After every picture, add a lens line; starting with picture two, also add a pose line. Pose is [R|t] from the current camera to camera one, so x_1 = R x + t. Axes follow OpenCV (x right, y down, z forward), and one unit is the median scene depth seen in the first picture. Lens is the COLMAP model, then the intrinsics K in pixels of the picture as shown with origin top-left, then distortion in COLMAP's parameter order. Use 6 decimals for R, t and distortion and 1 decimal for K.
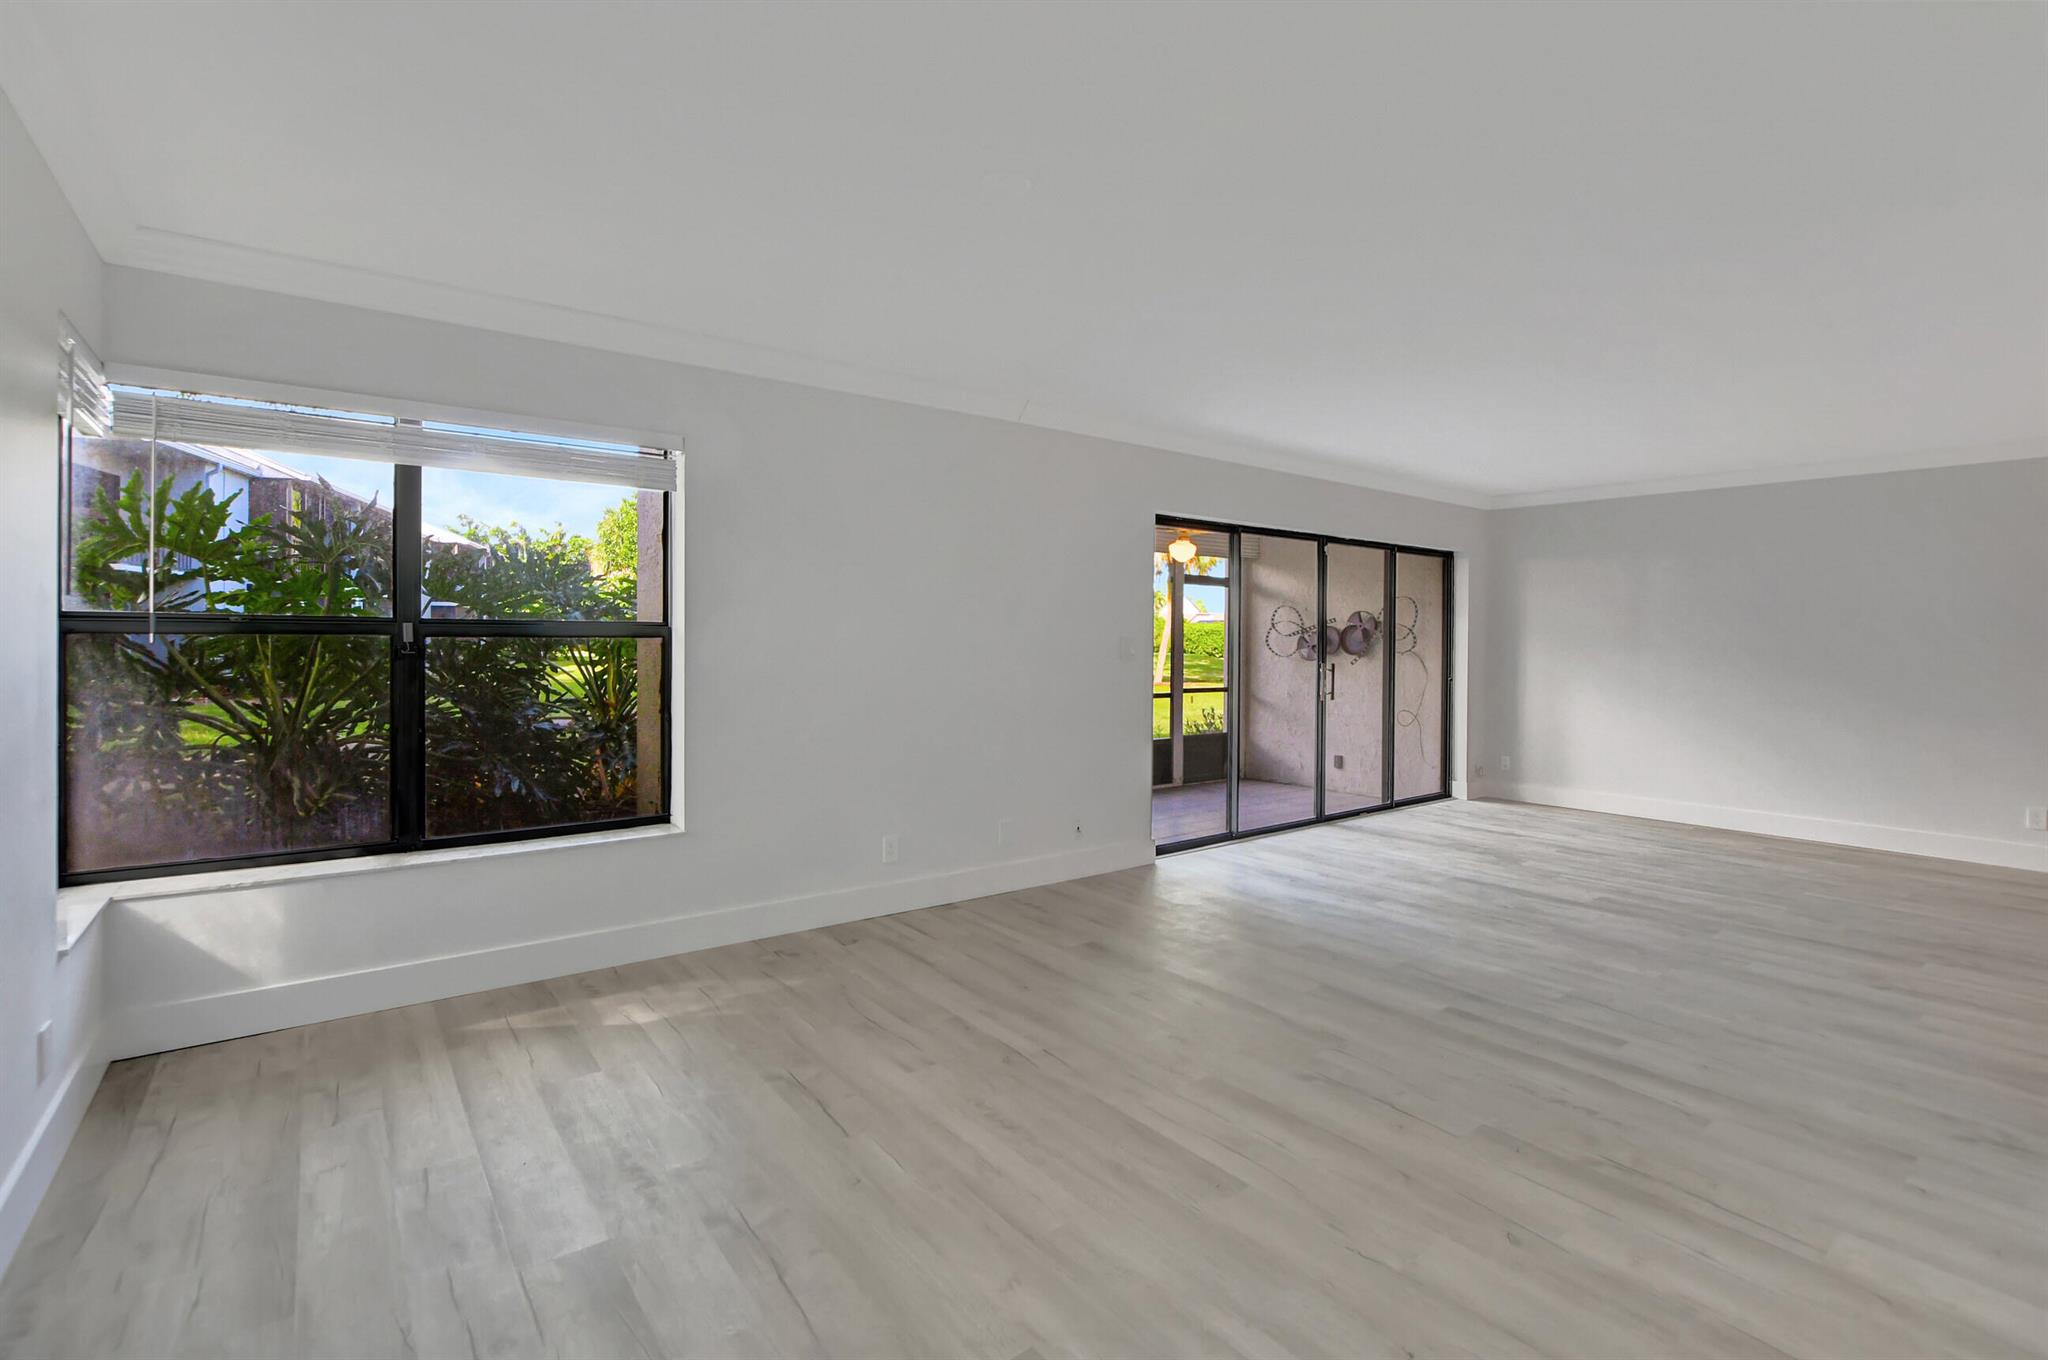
lens RADIAL K [[925.5, 0, 1018.2], [0, 925.5, 715.2], [0, 0, 1]] dist [-0.025412, 0.000351]
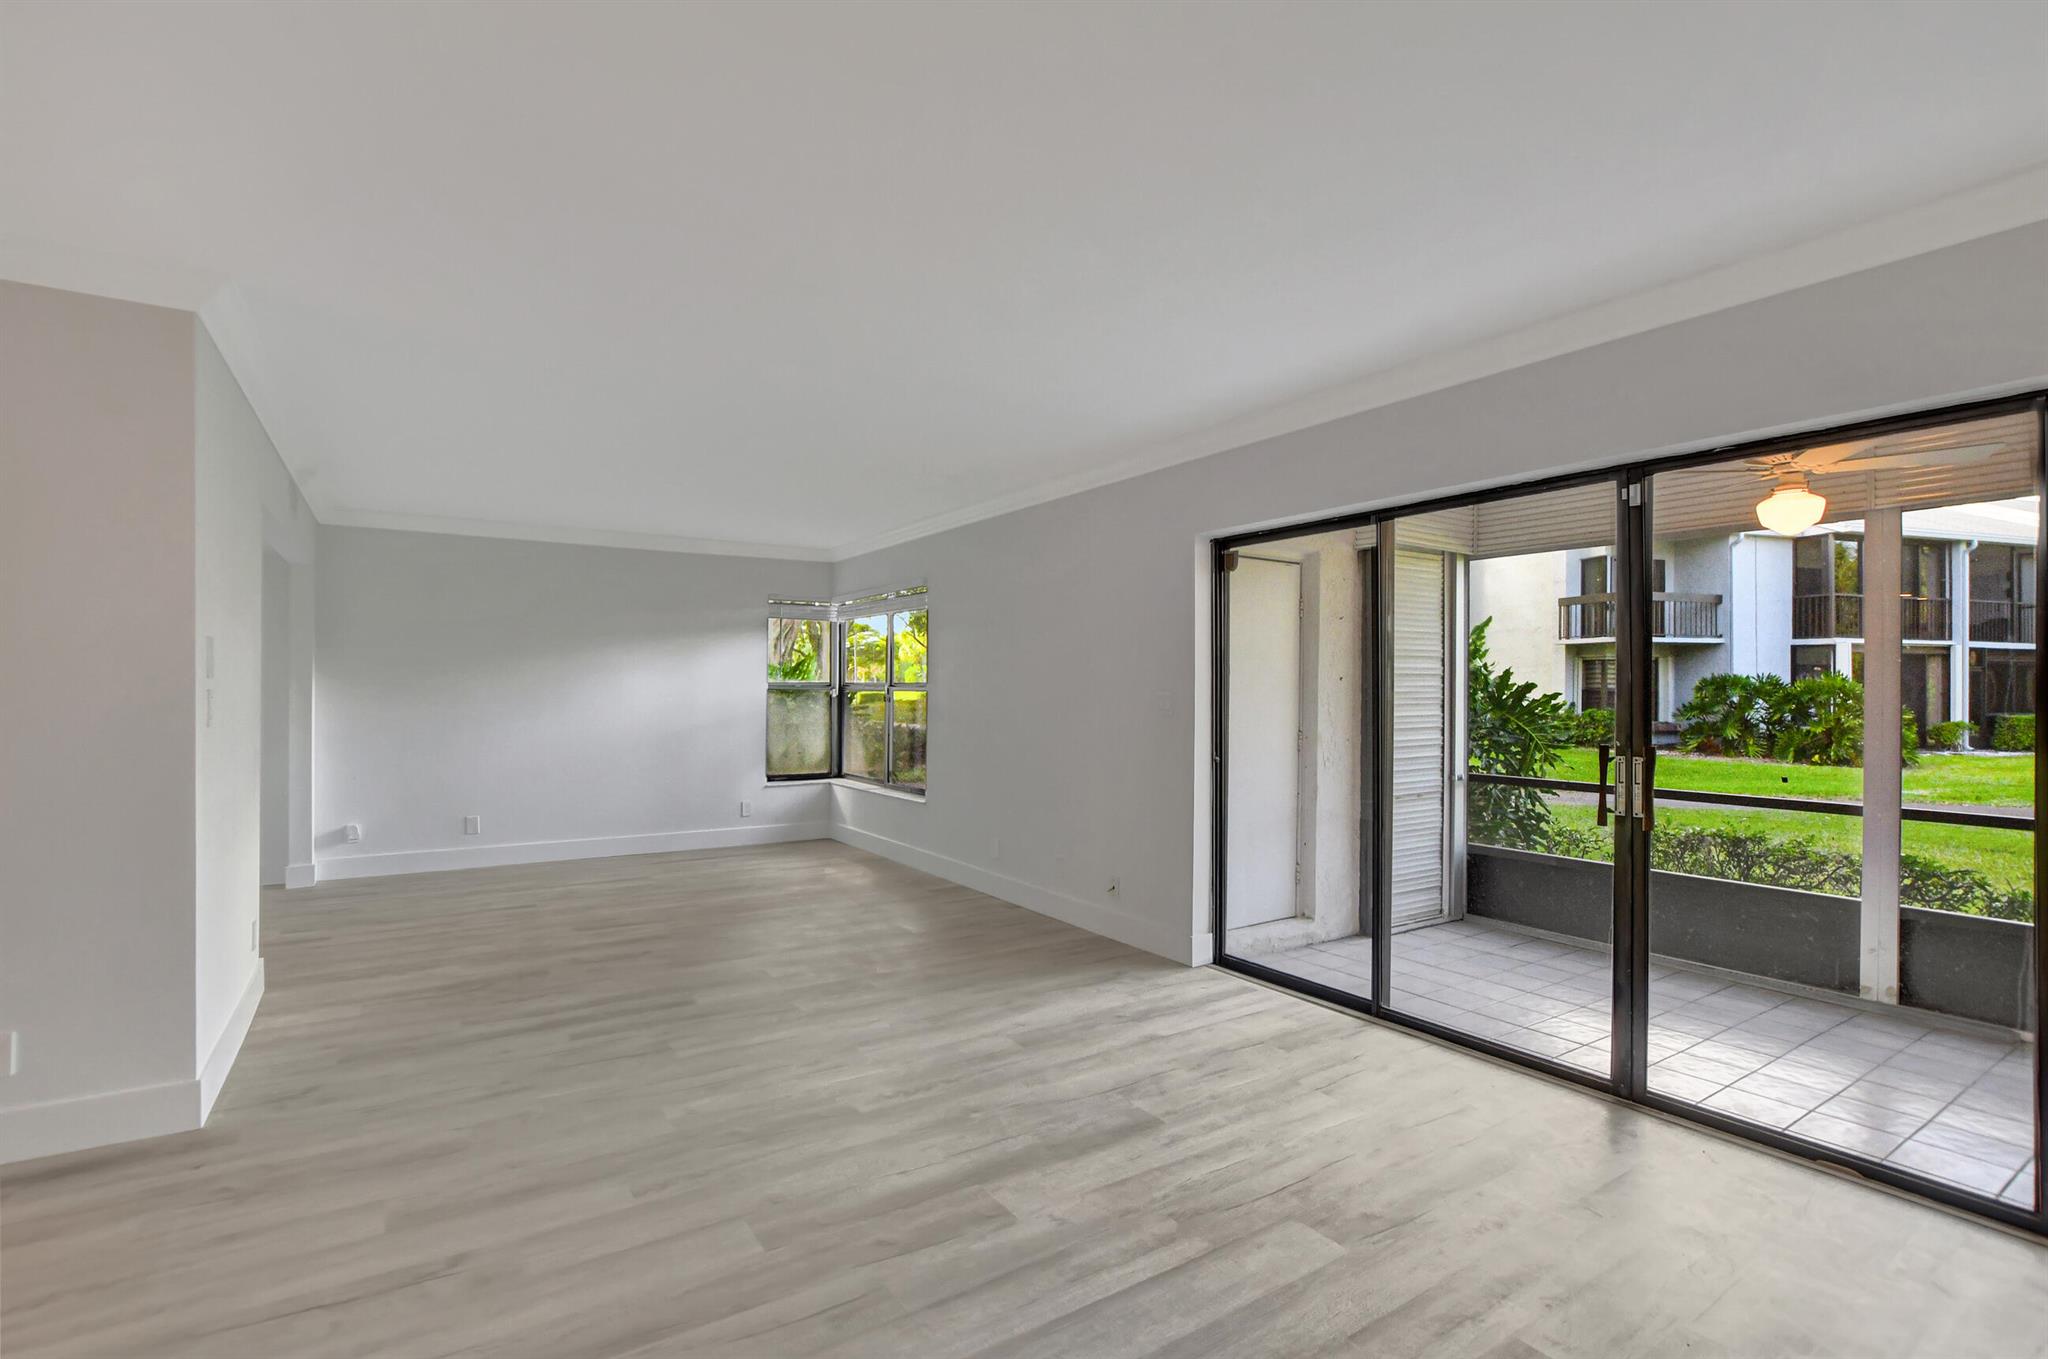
lens RADIAL K [[944.8, 0, 992.7], [0, 944.8, 686.6], [0, 0, 1]] dist [-0.019327, 0.000056]
pose [[-0.090542, -0.011897, -0.995822, 1.749206], [-0.086059, 0.996282, -0.004078, -0.118776], [0.992167, 0.085330, -0.091229, 1.553011]]
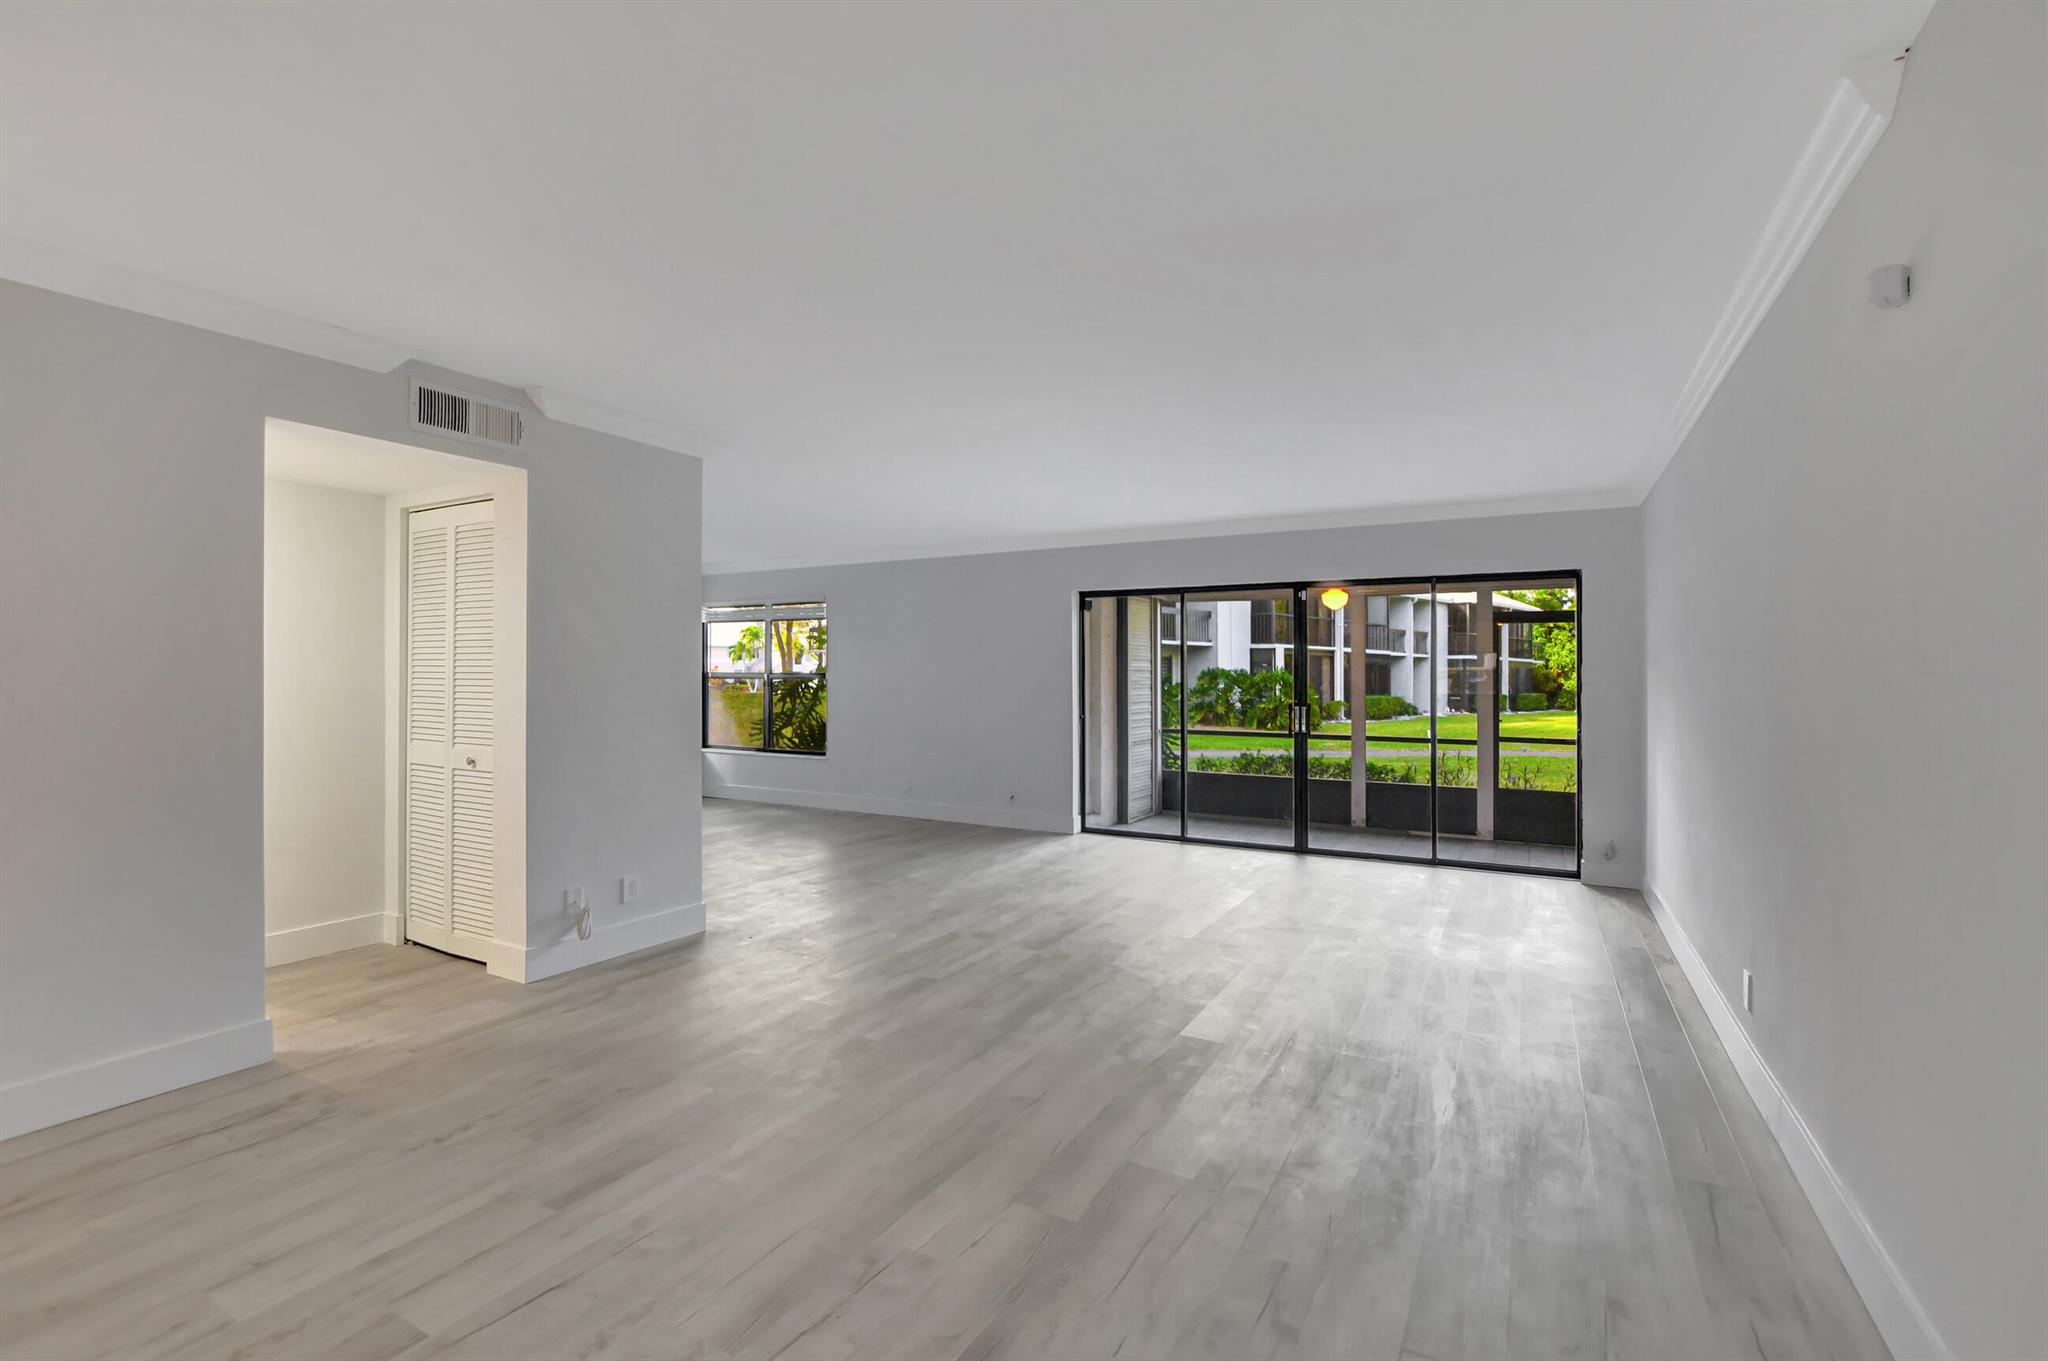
lens RADIAL K [[922.9, 0, 998.5], [0, 922.9, 675.8], [0, 0, 1]] dist [-0.027494, 0.000440]
pose [[0.369825, -0.010550, -0.929041, 2.521433], [-0.079101, 0.995948, -0.042797, -0.029199], [0.925728, 0.089315, 0.367492, 0.621565]]
